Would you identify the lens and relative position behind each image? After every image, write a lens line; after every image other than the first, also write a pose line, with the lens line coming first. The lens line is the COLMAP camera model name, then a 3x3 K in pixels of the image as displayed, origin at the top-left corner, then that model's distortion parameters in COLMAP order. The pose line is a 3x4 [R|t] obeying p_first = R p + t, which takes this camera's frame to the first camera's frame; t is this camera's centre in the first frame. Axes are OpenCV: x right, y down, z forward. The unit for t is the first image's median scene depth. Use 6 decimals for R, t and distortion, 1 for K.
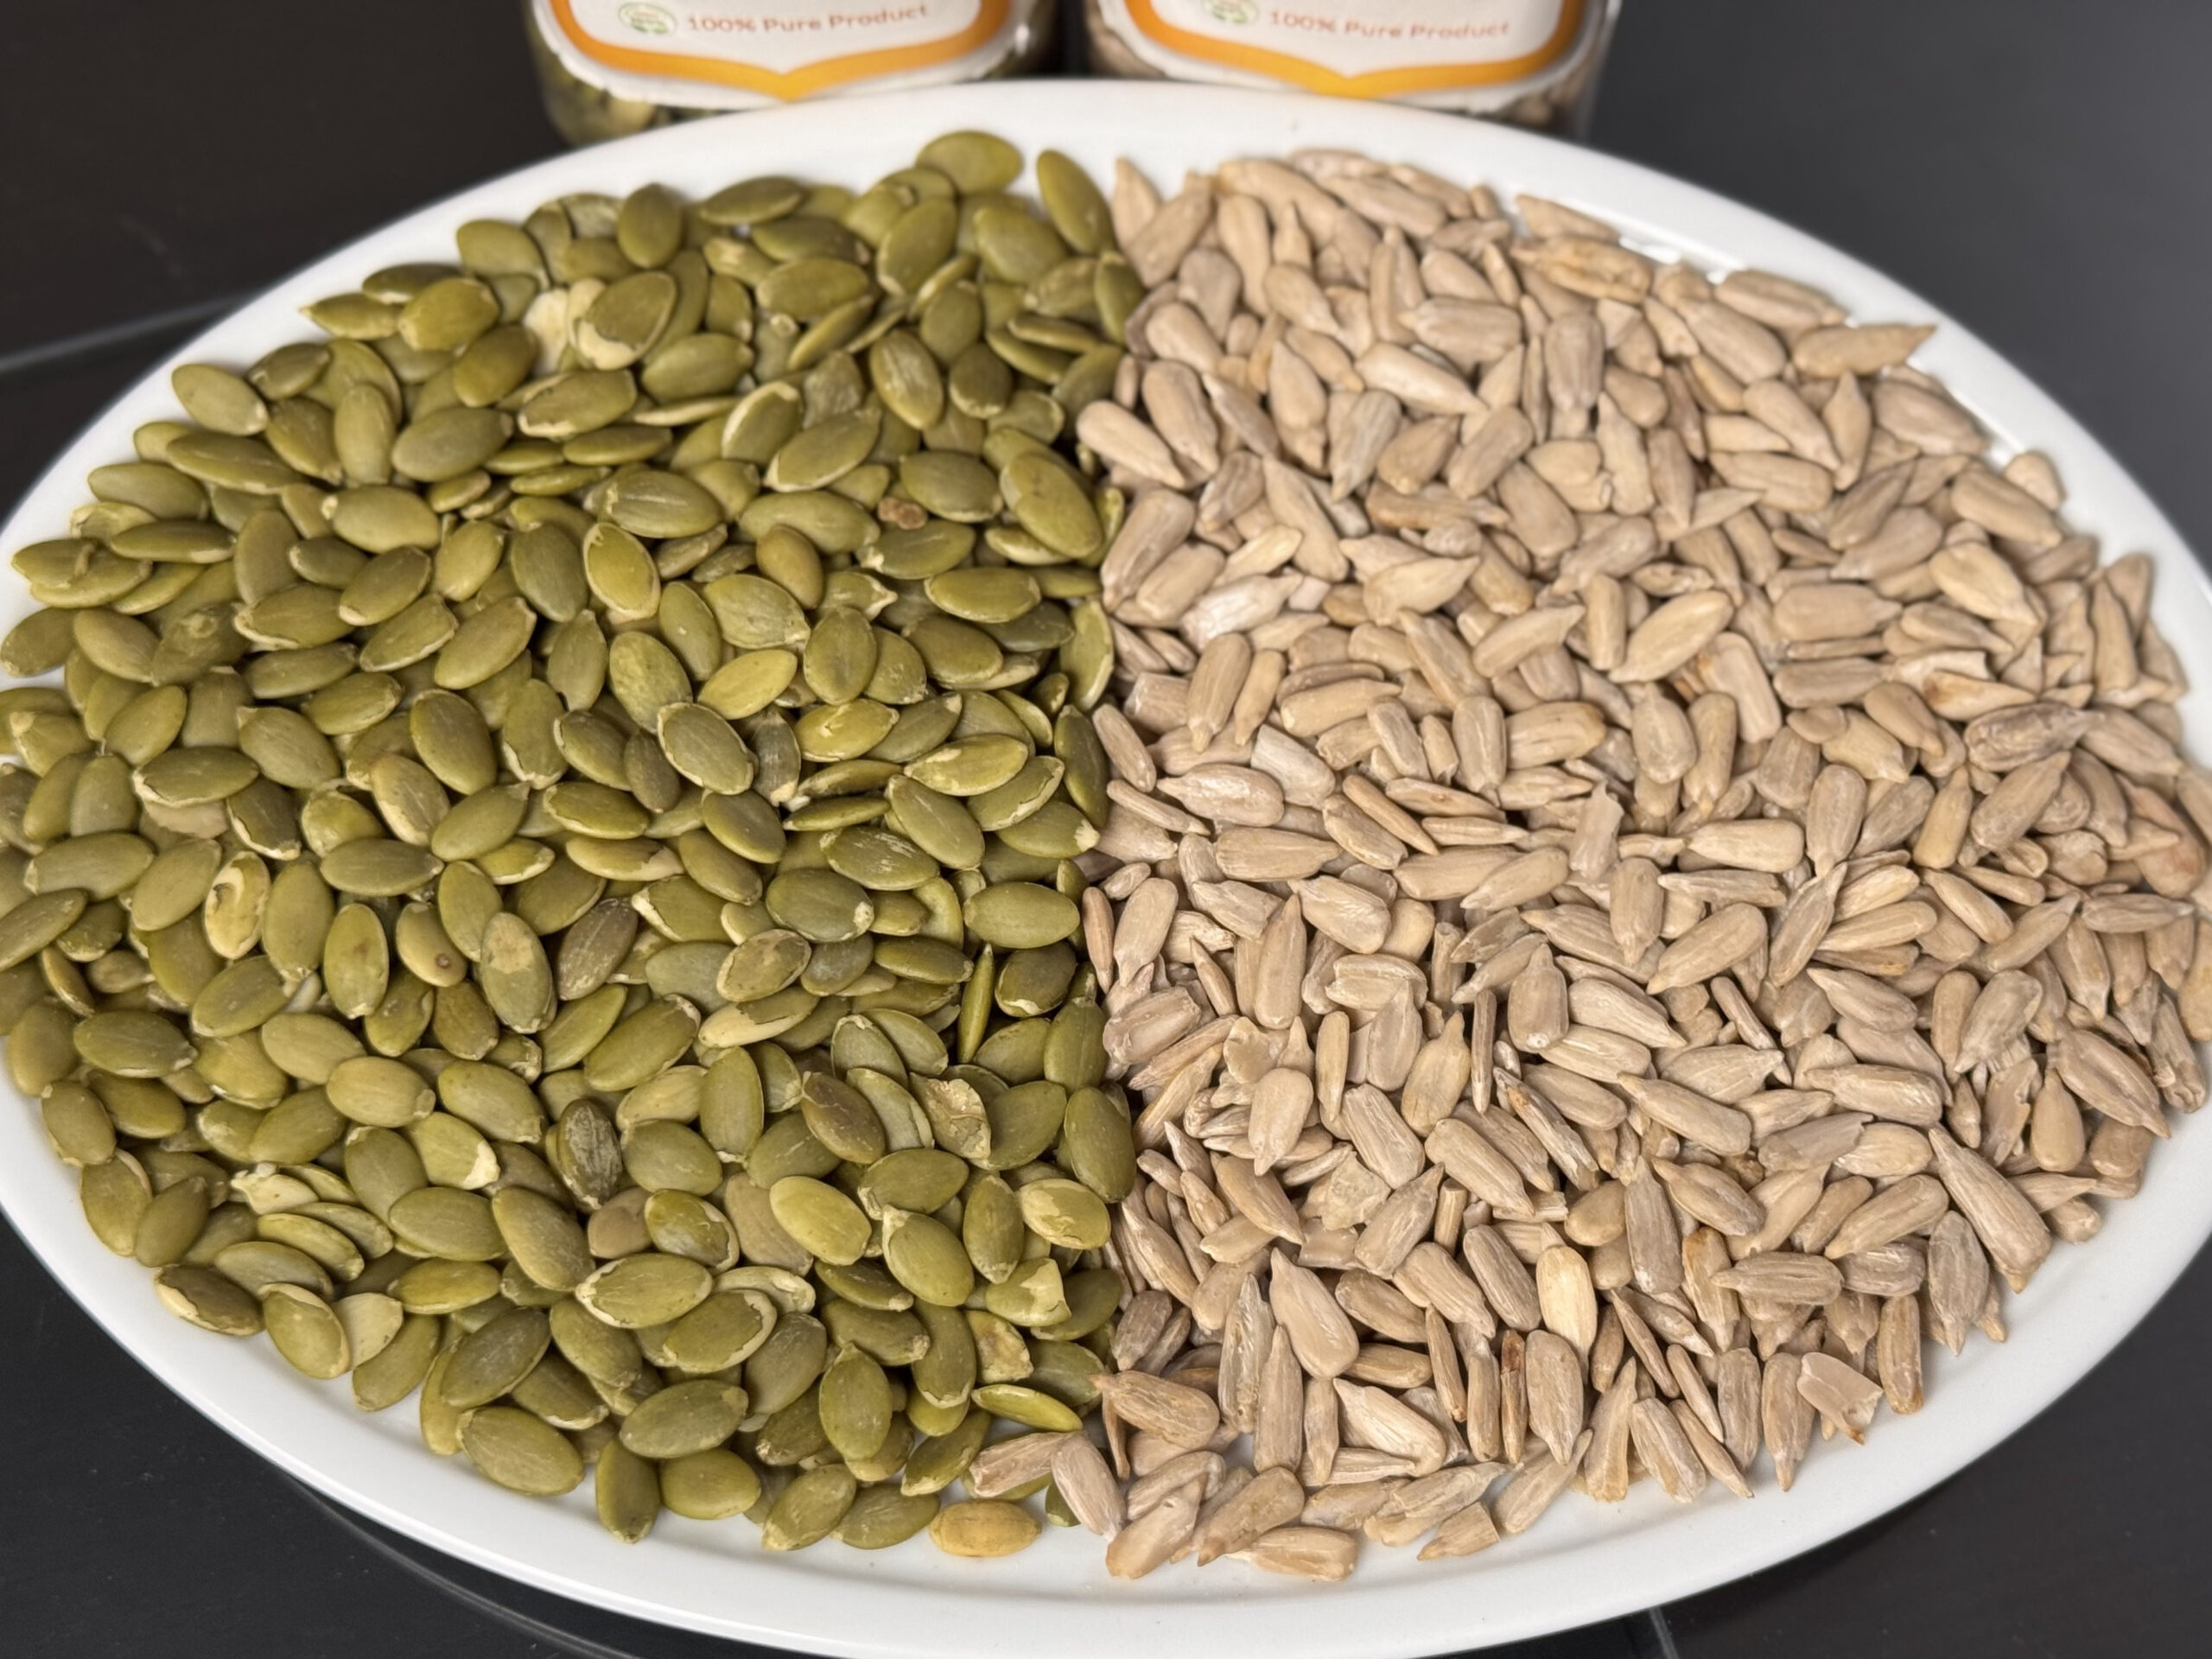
lens RADIAL K [[3324.4, 0, 1087.7], [0, 3324.4, 845.7], [0, 0, 1]] dist [-0.080125, 0.000000]
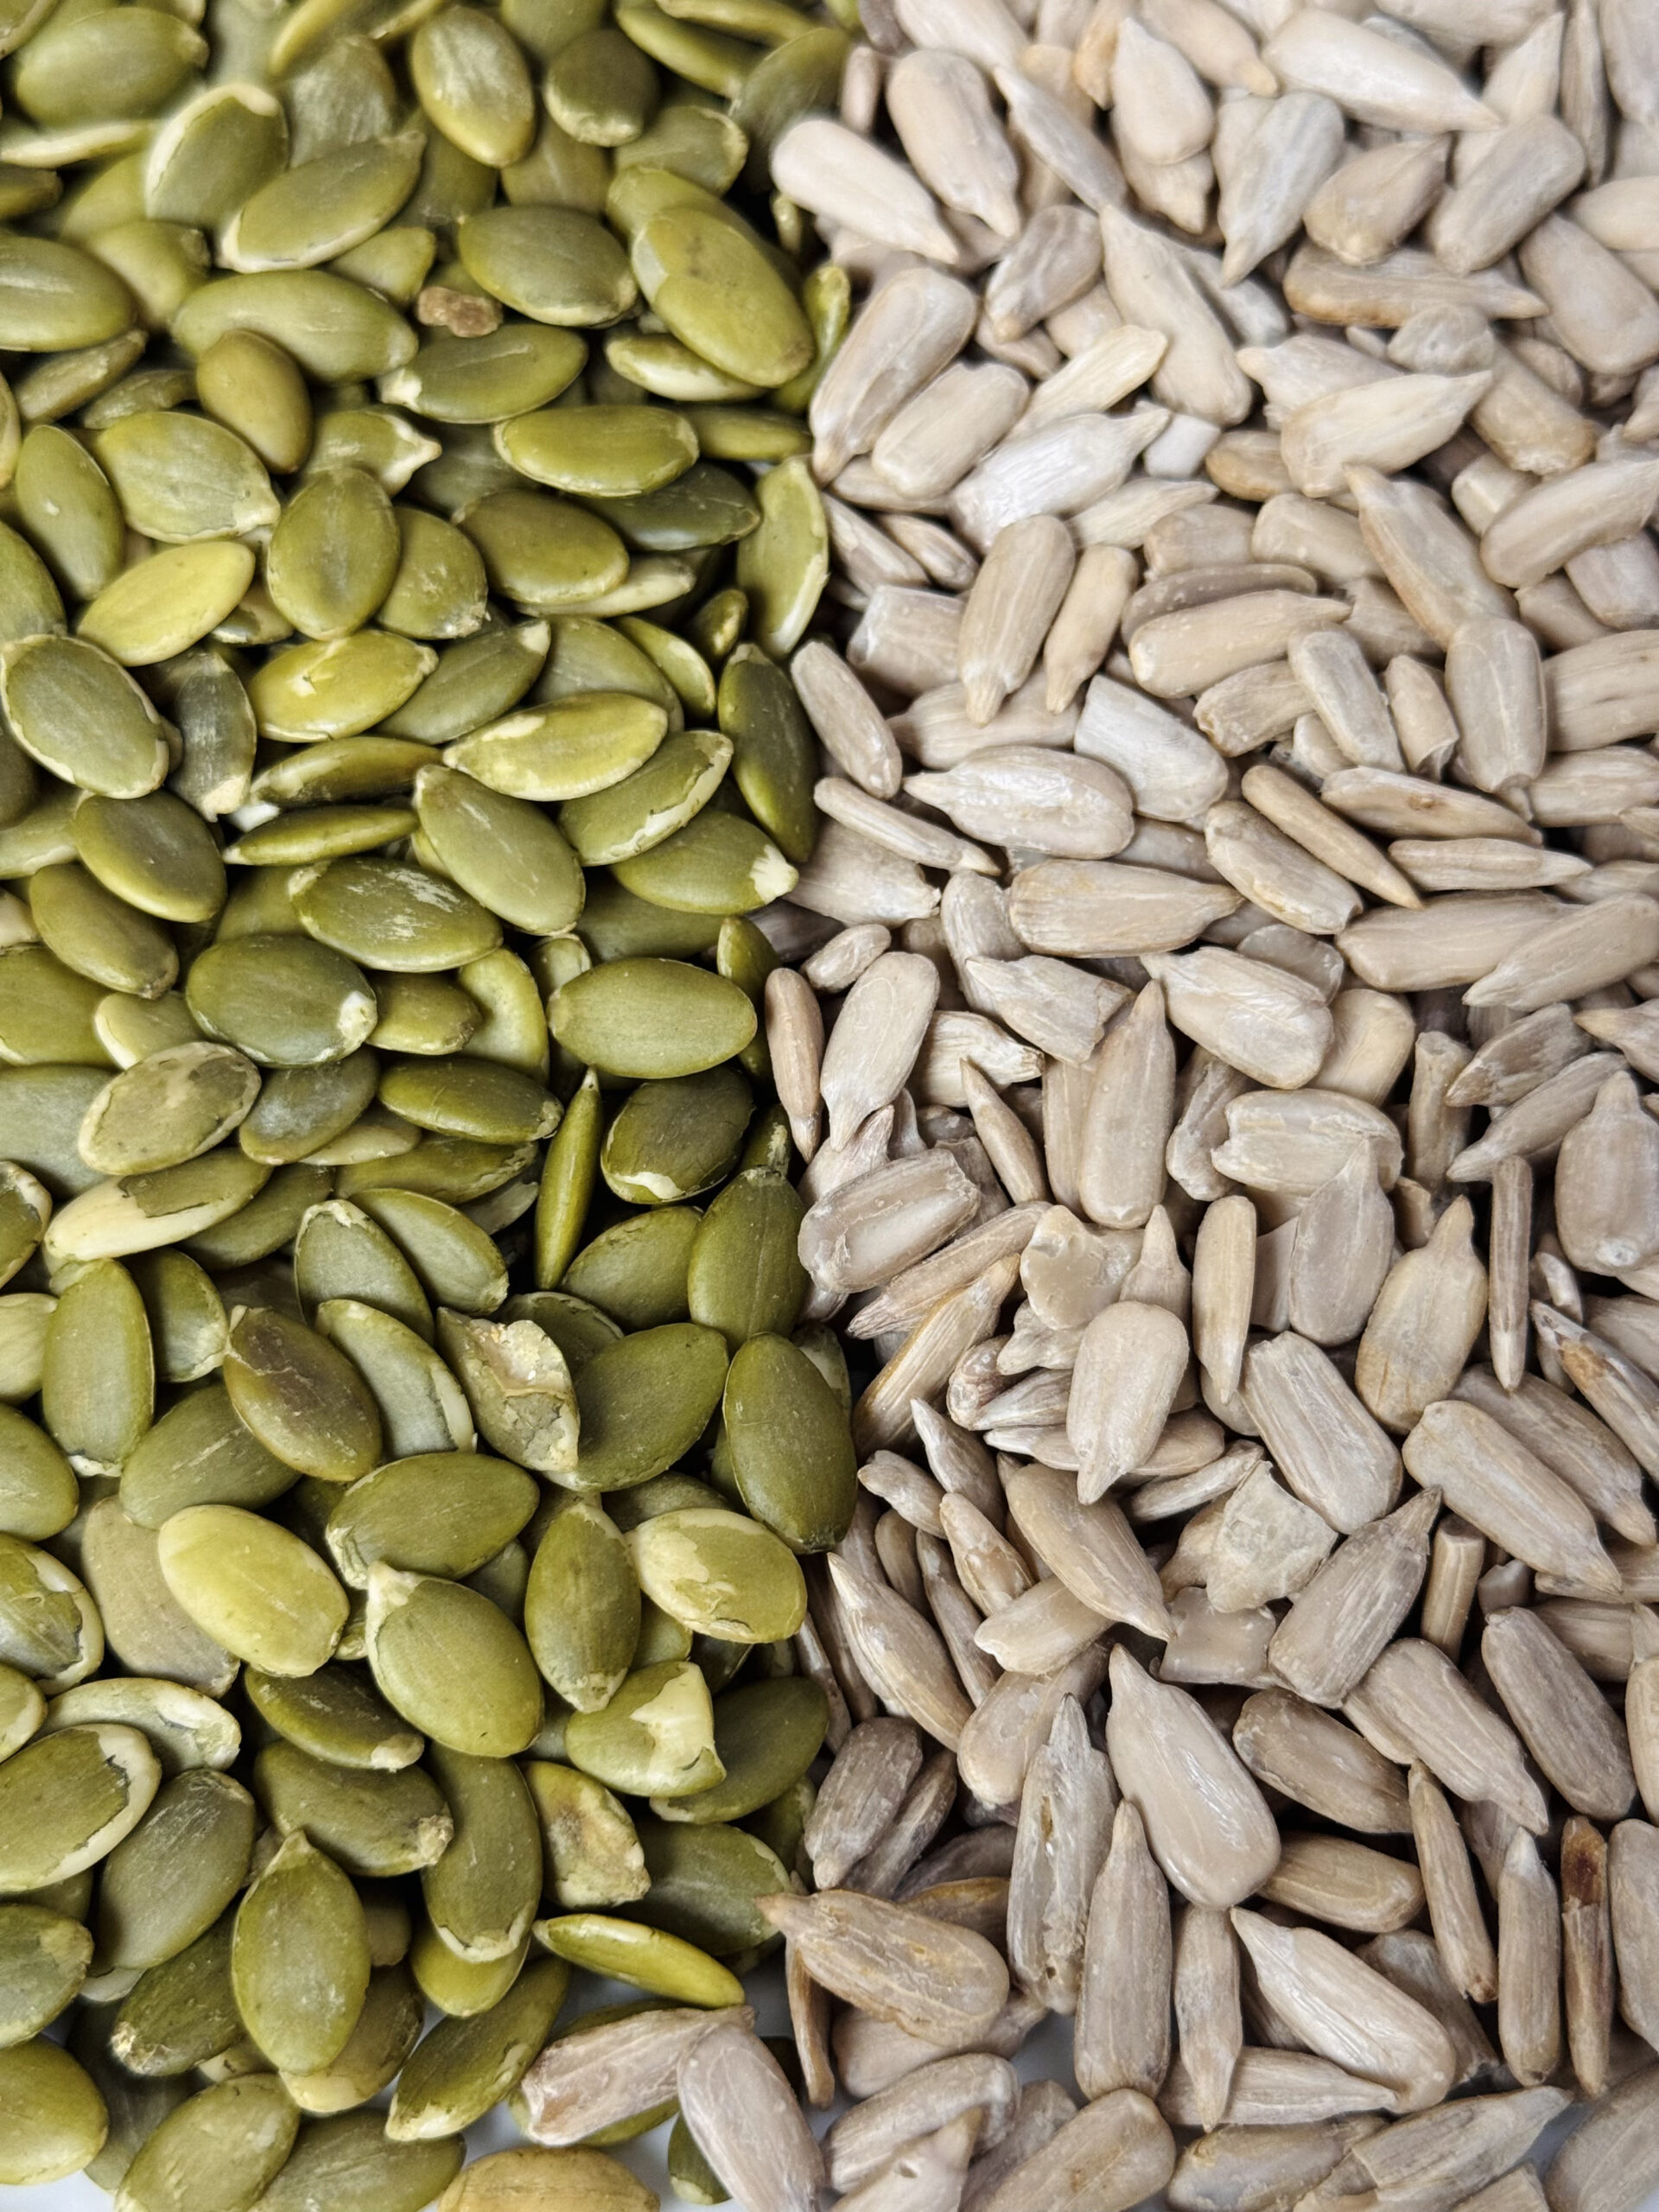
lens RADIAL K [[3025.6, 0, 836.7], [0, 3025.6, 1099.3], [0, 0, 1]] dist [0.010810, 0.000000]
pose [[0.999335, 0.001045, -0.036461, 0.028586], [-0.000246, 0.999760, 0.021920, 0.023561], [0.036476, -0.021896, 0.999095, 0.506479]]
